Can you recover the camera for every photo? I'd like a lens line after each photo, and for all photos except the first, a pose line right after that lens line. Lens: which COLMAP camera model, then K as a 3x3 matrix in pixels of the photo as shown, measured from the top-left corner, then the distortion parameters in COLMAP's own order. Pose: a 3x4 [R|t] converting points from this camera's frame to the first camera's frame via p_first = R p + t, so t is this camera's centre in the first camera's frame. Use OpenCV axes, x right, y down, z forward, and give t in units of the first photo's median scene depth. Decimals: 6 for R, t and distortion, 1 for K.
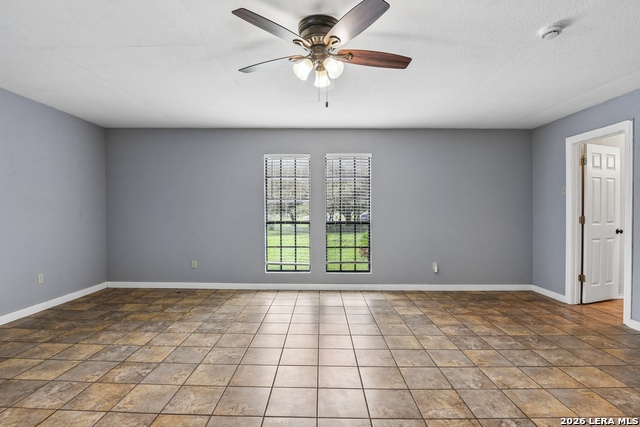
lens RADIAL K [[315.7, 0, 317.9], [0, 315.7, 213.0], [0, 0, 1]] dist [-0.024578, -0.001679]
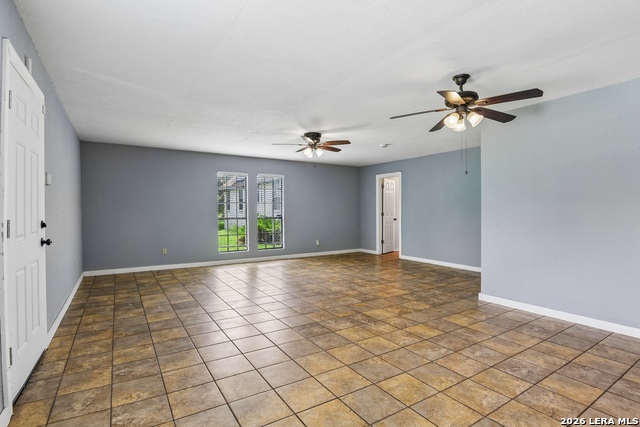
lens RADIAL K [[315.7, 0, 322.4], [0, 315.7, 212.0], [0, 0, 1]] dist [-0.024578, -0.001679]
pose [[0.829830, -0.008344, 0.557954, -0.698305], [0.006806, 0.999965, 0.004833, -0.004977], [-0.557975, -0.000213, 0.829858, -0.567150]]
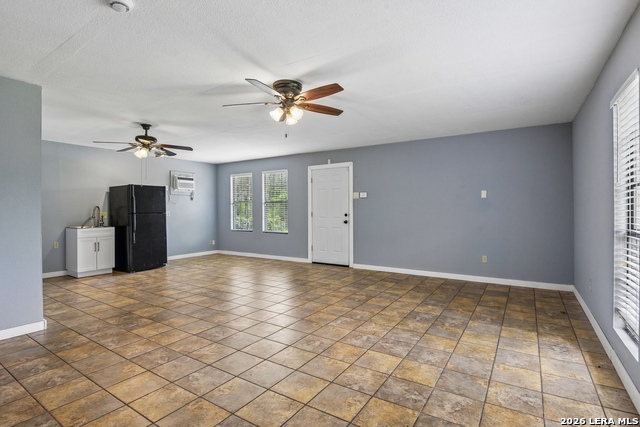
lens RADIAL K [[315.7, 0, 320.1], [0, 315.7, 211.9], [0, 0, 1]] dist [-0.024578, -0.001679]
pose [[-0.533367, 0.003418, -0.845877, 0.630824], [-0.005497, 0.999957, 0.007507, -0.005222], [0.845866, 0.008654, -0.533325, 1.034704]]
